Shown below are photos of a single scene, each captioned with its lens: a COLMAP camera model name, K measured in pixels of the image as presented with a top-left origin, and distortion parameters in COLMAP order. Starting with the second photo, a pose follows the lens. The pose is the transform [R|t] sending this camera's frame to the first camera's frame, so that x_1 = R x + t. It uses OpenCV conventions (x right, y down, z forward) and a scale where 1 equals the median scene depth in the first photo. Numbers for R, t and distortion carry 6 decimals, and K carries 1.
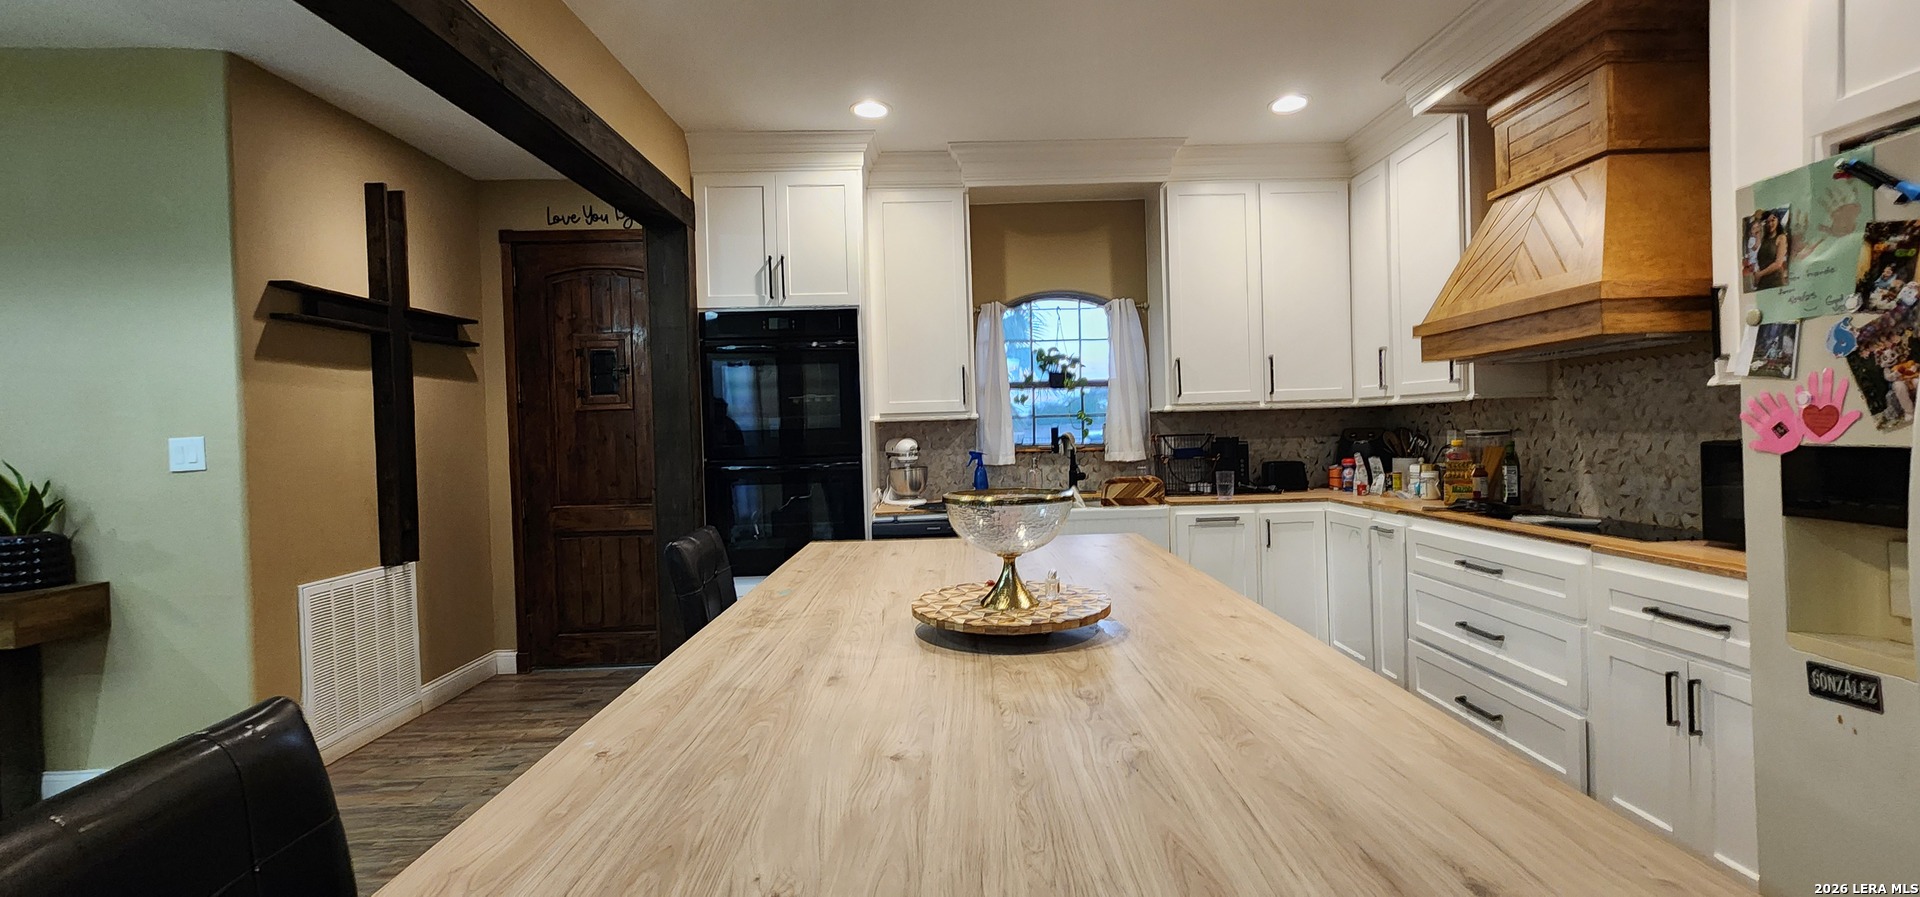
lens RADIAL K [[774.3, 0, 960.8], [0, 774.3, 445.6], [0, 0, 1]] dist [-0.004255, -0.000194]
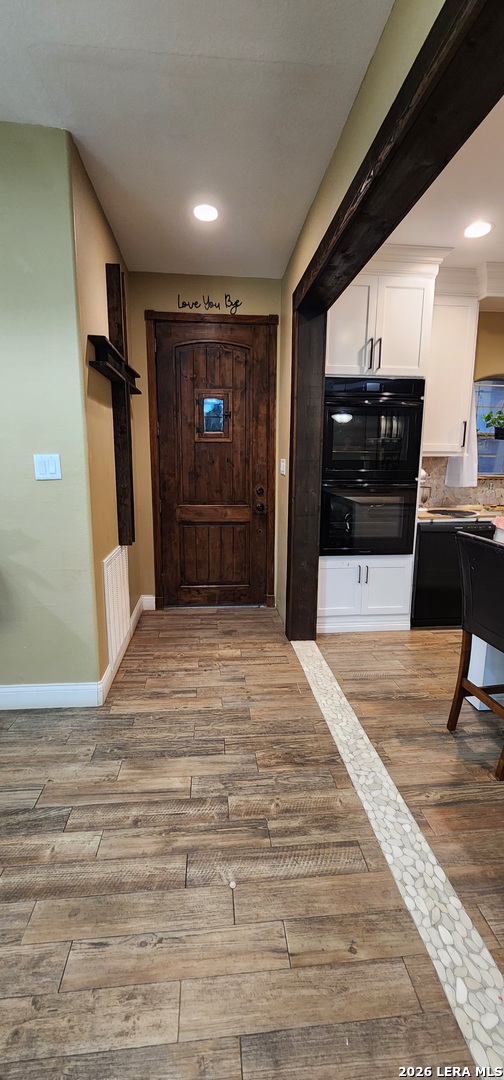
lens RADIAL K [[435.6, 0, 252.6], [0, 435.6, 534.7], [0, 0, 1]] dist [-0.004255, -0.000194]
pose [[0.997800, 0.024635, 0.061555, -0.478876], [-0.033833, 0.987619, 0.153182, -0.000140], [-0.057019, -0.154928, 0.986279, 0.147661]]
